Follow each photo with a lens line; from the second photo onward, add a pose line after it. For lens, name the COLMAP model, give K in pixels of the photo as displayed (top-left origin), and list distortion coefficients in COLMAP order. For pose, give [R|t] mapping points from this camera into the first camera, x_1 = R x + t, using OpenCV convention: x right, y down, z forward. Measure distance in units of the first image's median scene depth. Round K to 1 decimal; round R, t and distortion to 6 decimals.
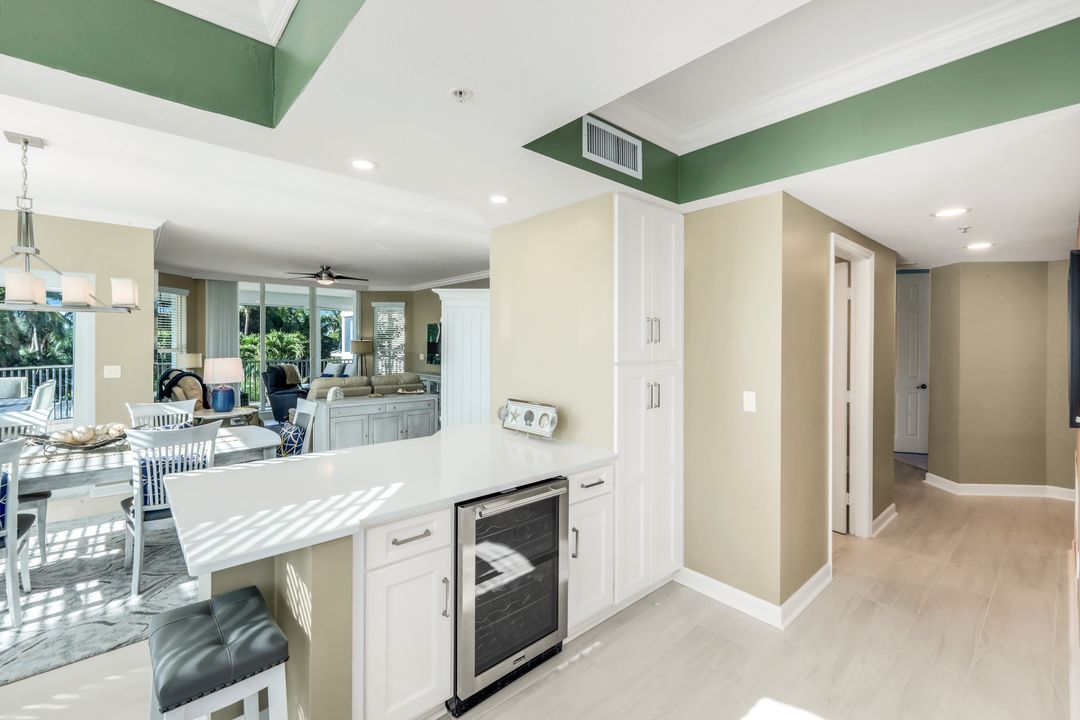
lens RADIAL K [[470.5, 0, 541.9], [0, 470.5, 348.8], [0, 0, 1]] dist [-0.000481, -0.000428]
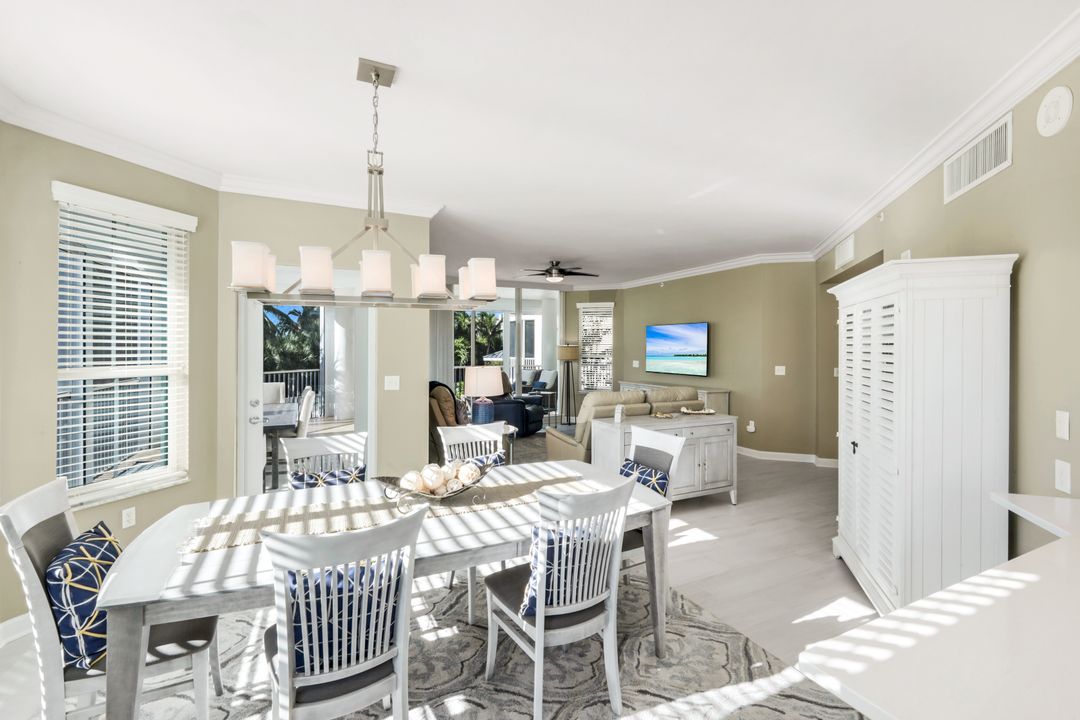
lens RADIAL K [[474.0, 0, 534.5], [0, 474.0, 348.5], [0, 0, 1]] dist [0.002326, 0.000315]
pose [[0.960351, -0.003118, -0.278777, -0.251821], [0.000248, 0.999947, -0.010332, -0.003224], [0.278795, 0.009853, 0.960300, 0.139339]]
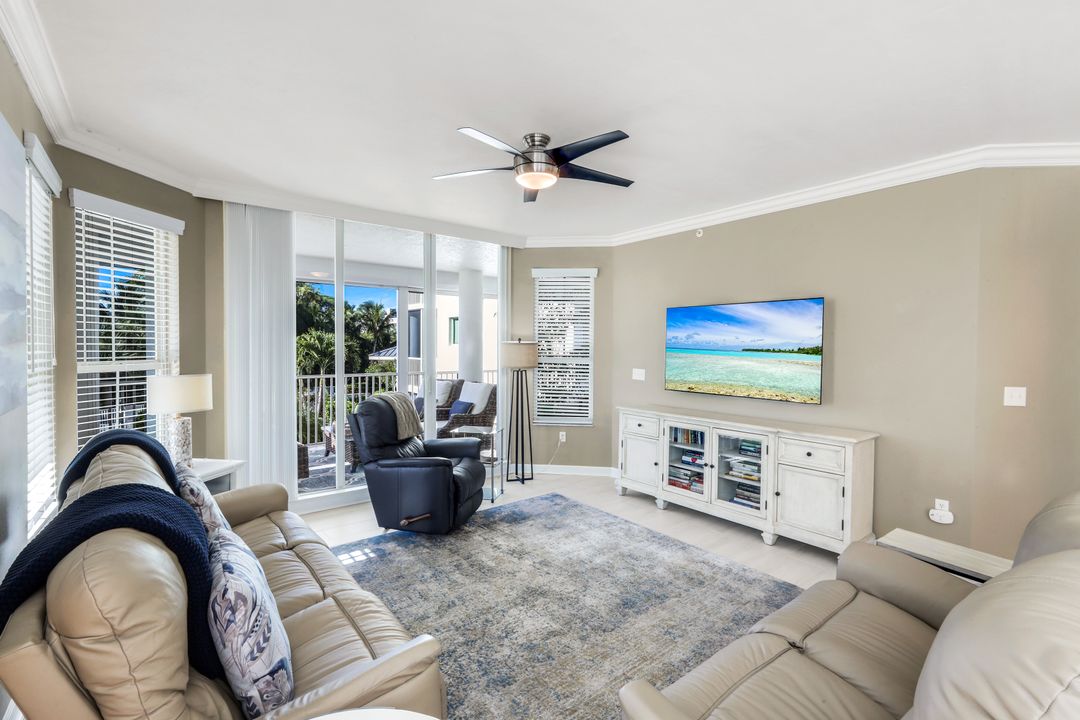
lens RADIAL K [[474.0, 0, 534.5], [0, 474.0, 348.5], [0, 0, 1]] dist [0.002326, 0.000315]
pose [[0.998442, 0.000493, -0.055790, -0.446522], [-0.000683, 0.999994, -0.003371, -0.011329], [0.055788, 0.003404, 0.998437, 0.639852]]
